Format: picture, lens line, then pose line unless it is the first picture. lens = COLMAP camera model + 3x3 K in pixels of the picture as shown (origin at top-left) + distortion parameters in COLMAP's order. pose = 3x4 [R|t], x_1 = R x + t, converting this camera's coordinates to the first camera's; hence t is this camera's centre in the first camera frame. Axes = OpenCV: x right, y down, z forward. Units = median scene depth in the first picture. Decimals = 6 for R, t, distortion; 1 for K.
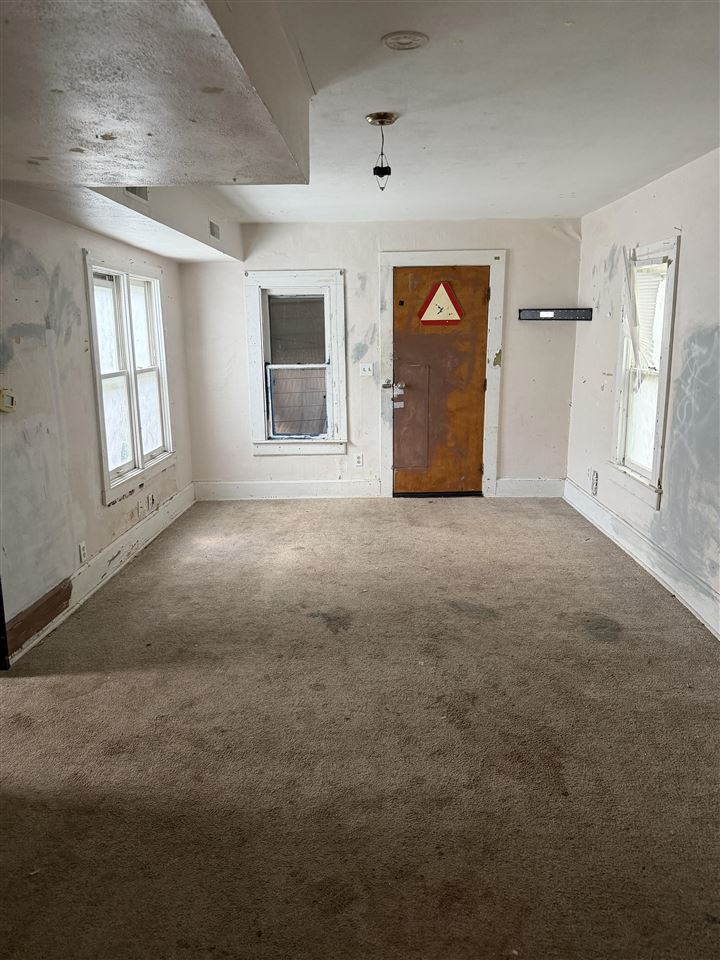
lens RADIAL K [[677.5, 0, 361.4], [0, 677.5, 479.6], [0, 0, 1]] dist [-0.005312, -0.003222]
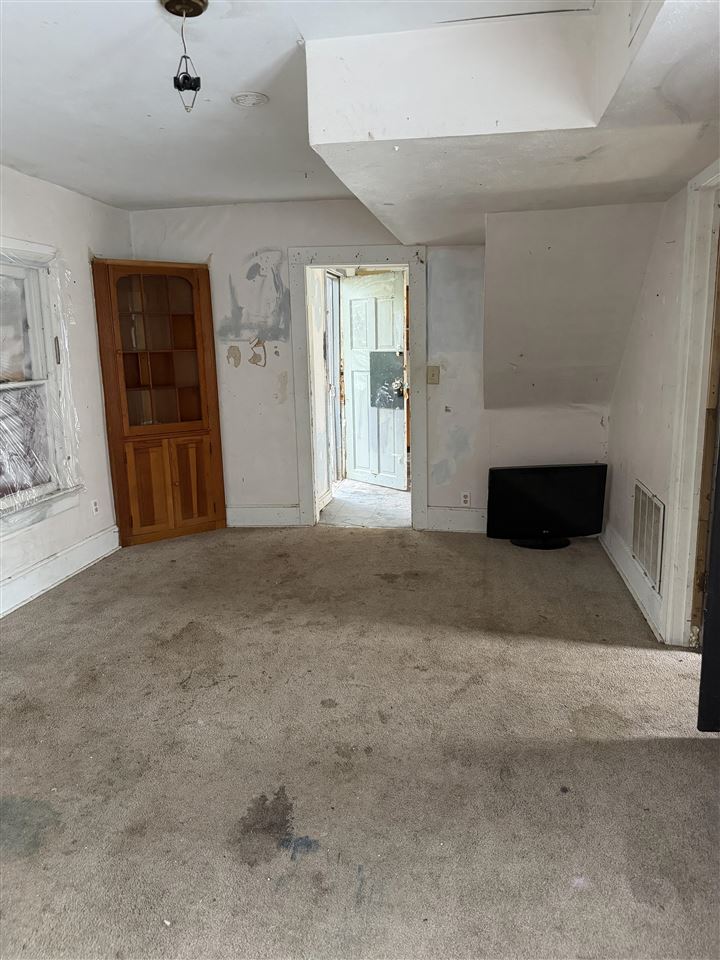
lens RADIAL K [[677.5, 0, 360.6], [0, 677.5, 477.7], [0, 0, 1]] dist [-0.005312, -0.003222]
pose [[-0.990662, -0.014832, 0.135534, -0.229761], [0.040819, 0.916205, 0.398626, -0.350348], [-0.130090, 0.400436, -0.907043, 1.716227]]
